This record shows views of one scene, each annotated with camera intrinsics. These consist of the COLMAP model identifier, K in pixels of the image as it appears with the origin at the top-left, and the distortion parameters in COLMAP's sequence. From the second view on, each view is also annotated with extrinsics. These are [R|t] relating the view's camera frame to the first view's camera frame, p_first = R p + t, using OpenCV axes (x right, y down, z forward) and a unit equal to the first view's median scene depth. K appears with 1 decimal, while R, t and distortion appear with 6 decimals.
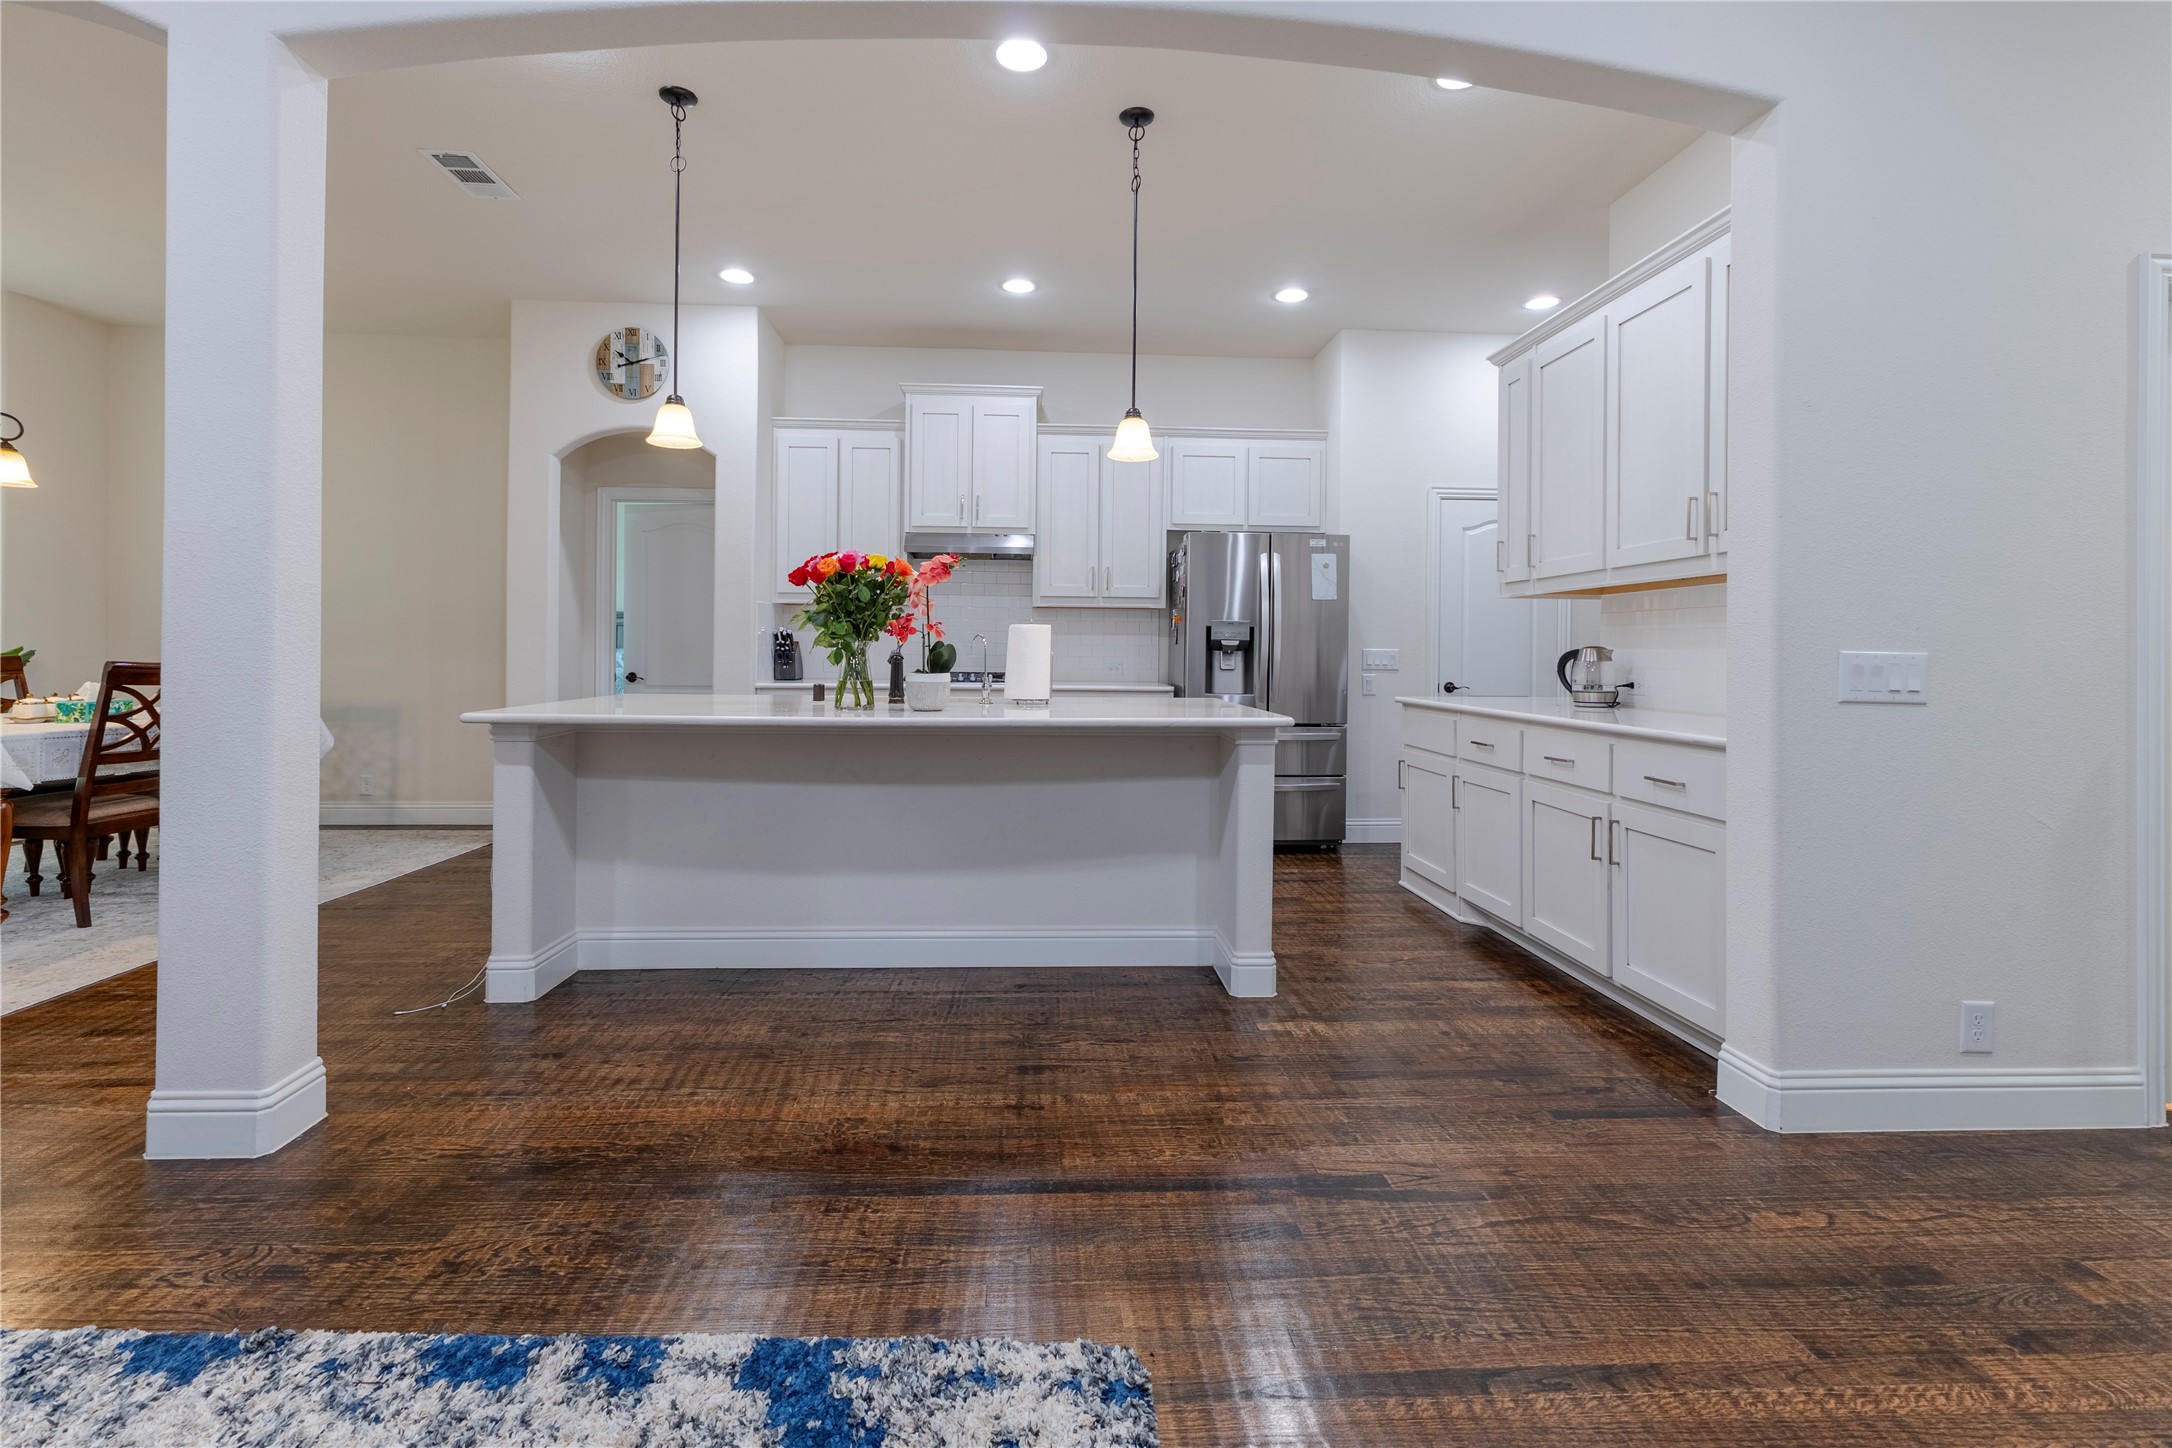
lens RADIAL K [[990.2, 0, 1083.1], [0, 990.2, 644.5], [0, 0, 1]] dist [-0.003852, 0.005555]
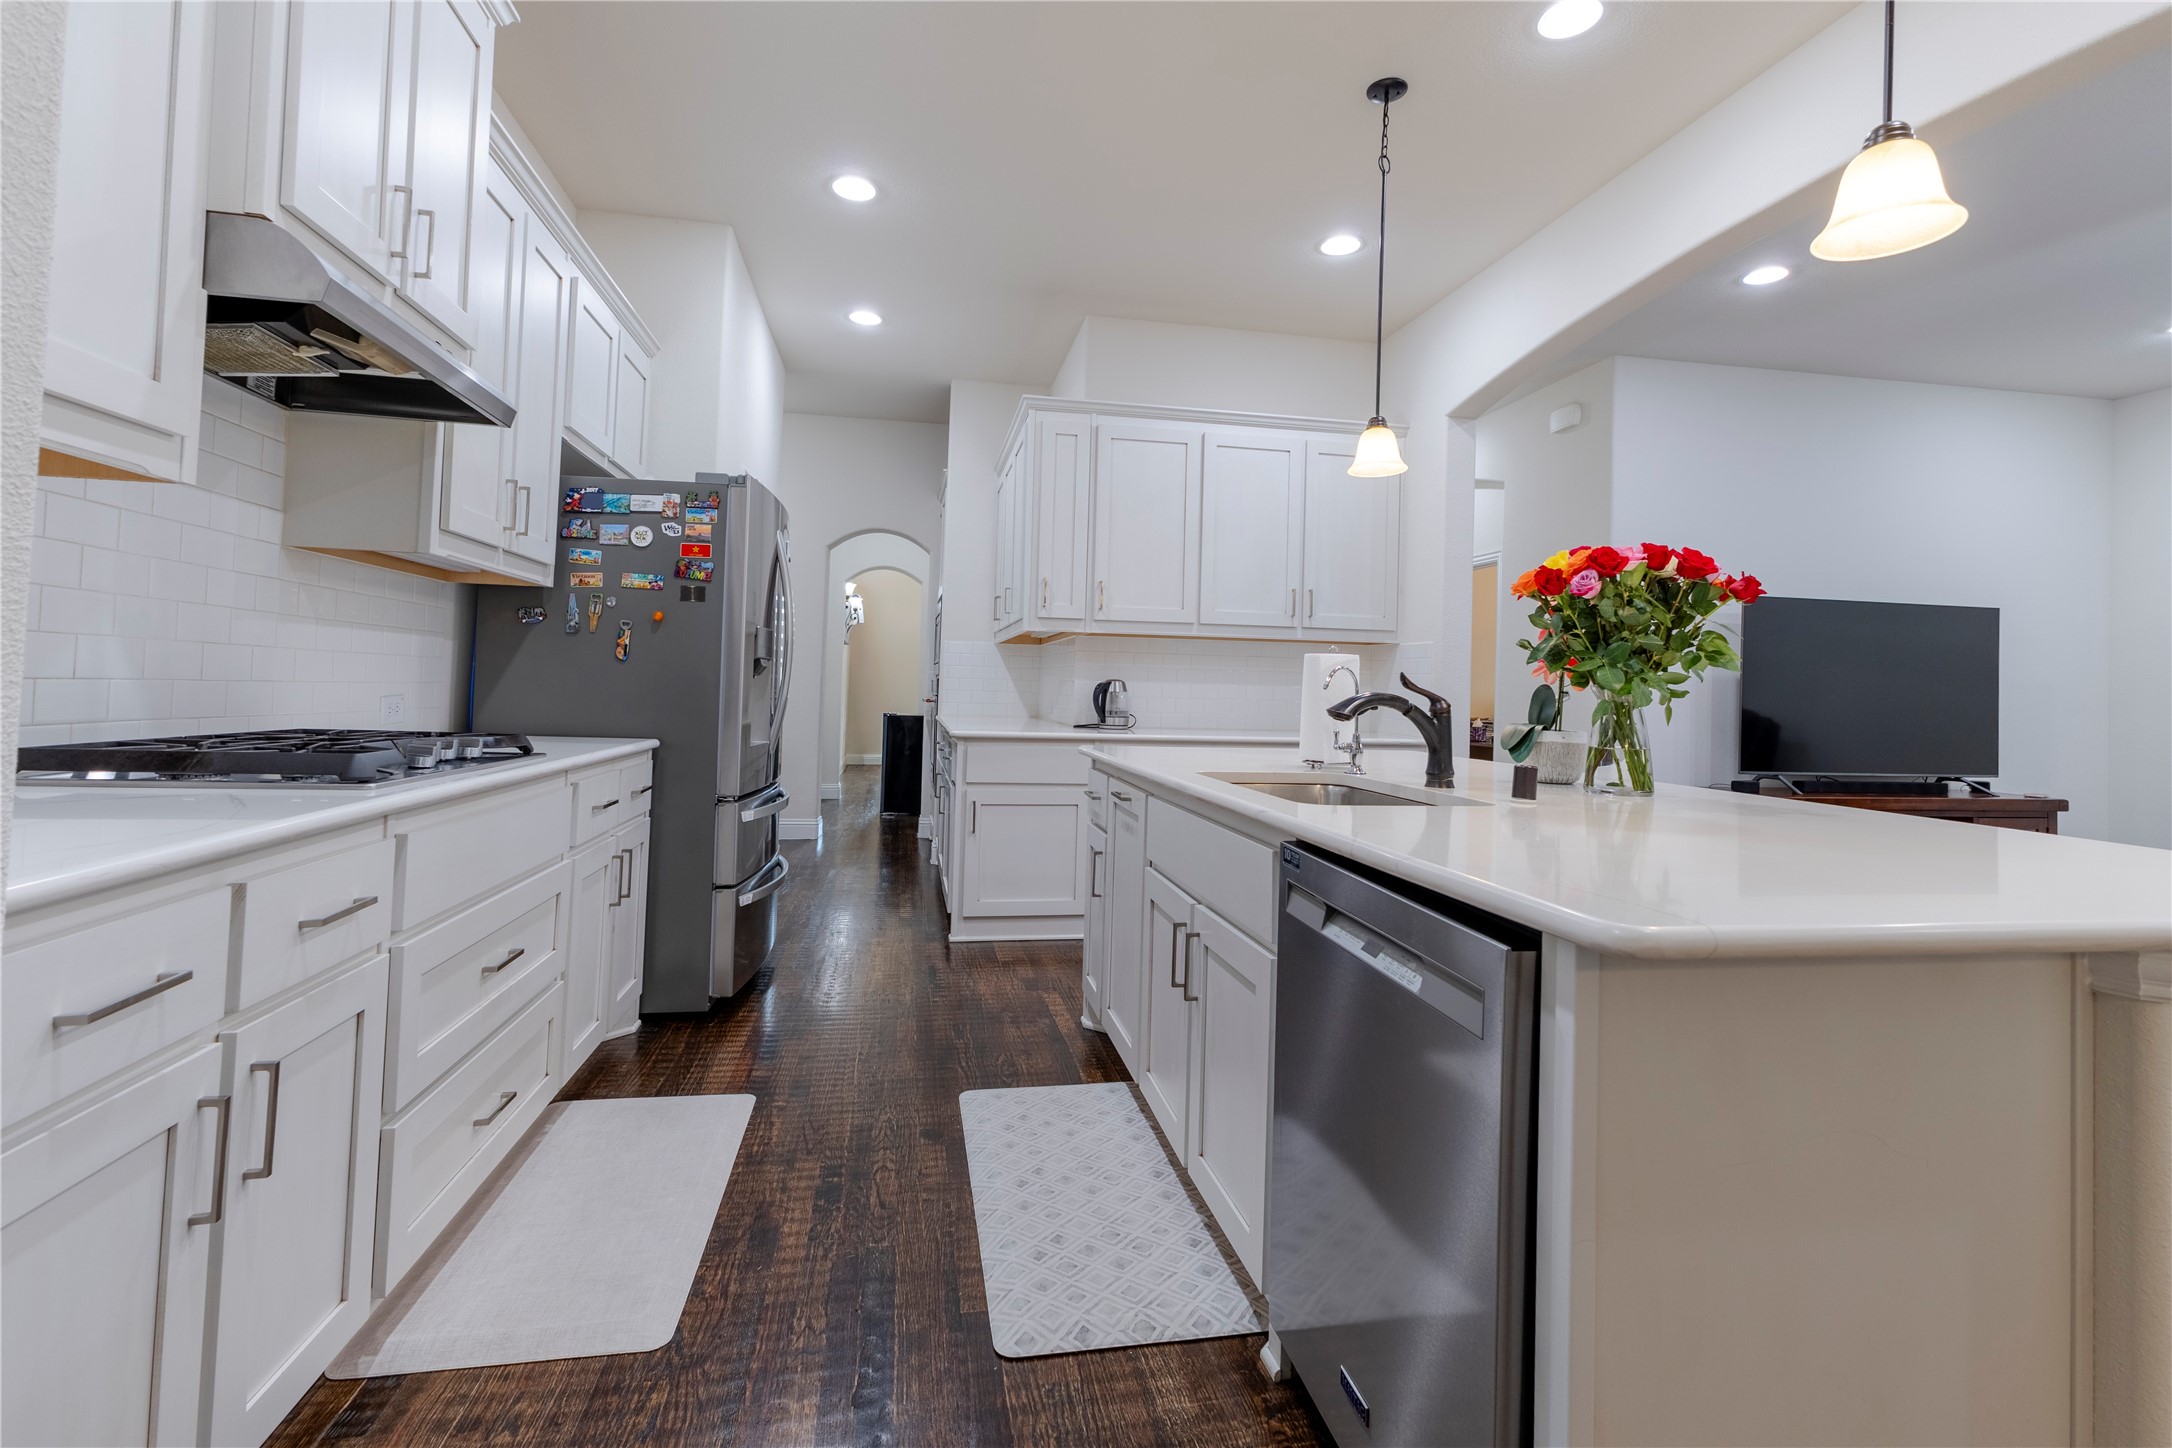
lens RADIAL K [[961.7, 0, 1091.3], [0, 961.7, 662.5], [0, 0, 1]] dist [0.000234, 0.000874]
pose [[-0.123560, 0.013640, 0.992243, -0.661094], [-0.034047, 0.999259, -0.017976, 0.002975], [-0.991753, -0.036004, -0.123004, 1.170985]]
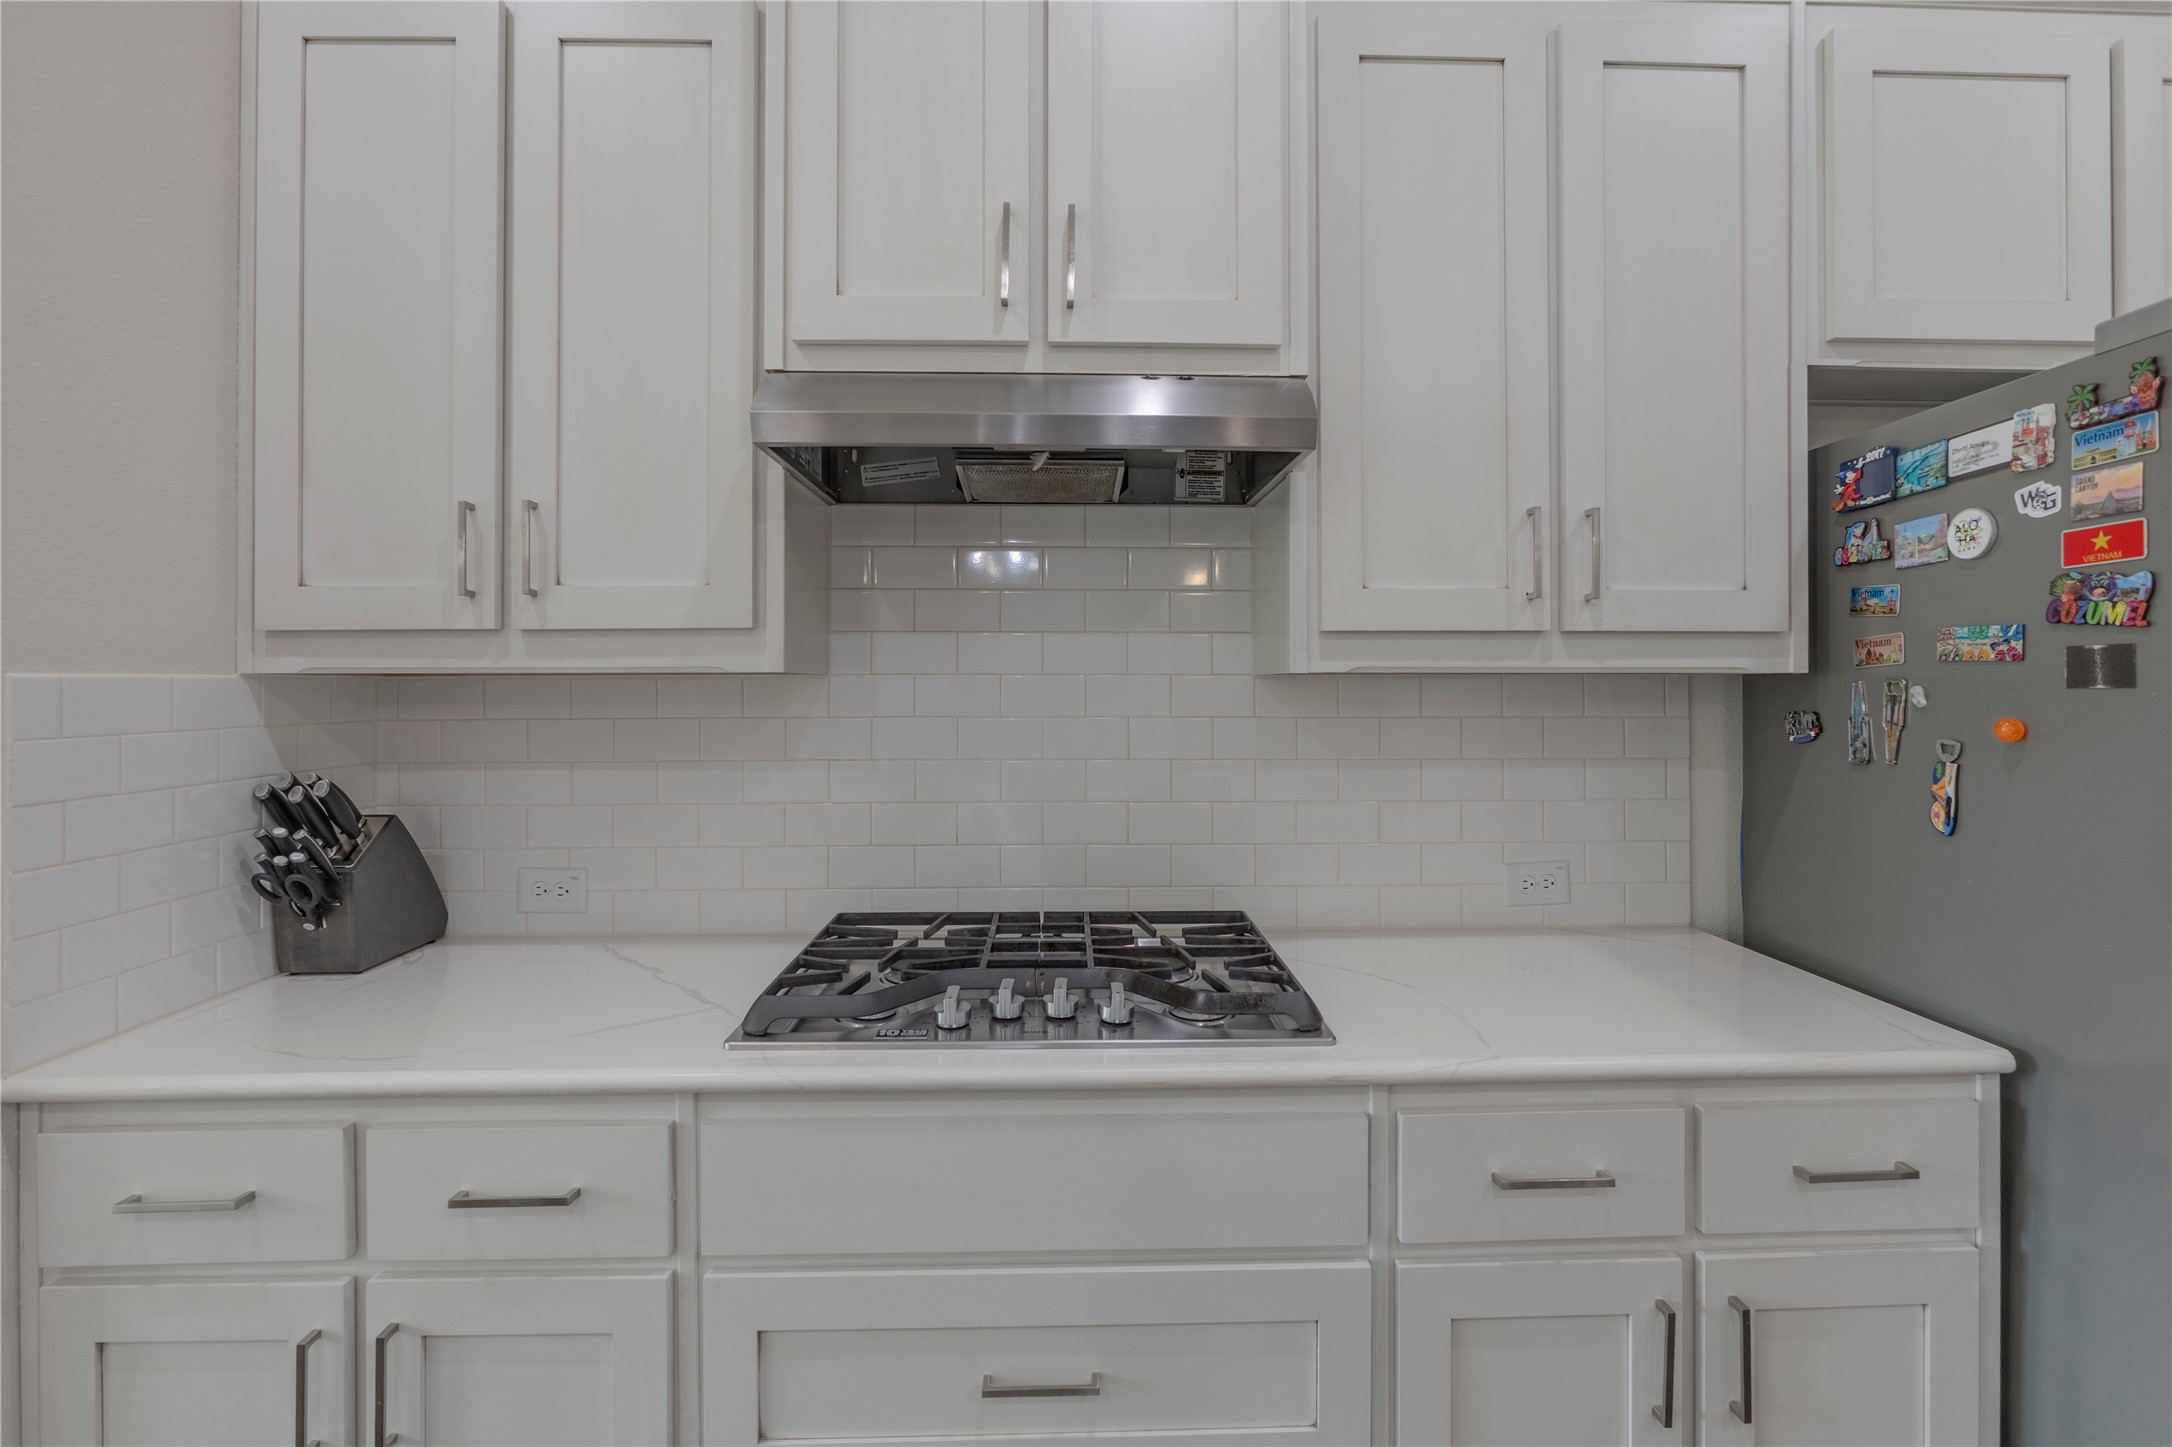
lens RADIAL K [[1003.9, 0, 1083.2], [0, 1003.9, 680.0], [0, 0, 1]] dist [-0.006318, 0.000010]
pose [[0.999454, -0.012204, -0.030708, -0.140371], [0.012126, 0.999923, -0.002745, -0.053784], [0.030739, 0.002371, 0.999525, 1.101830]]
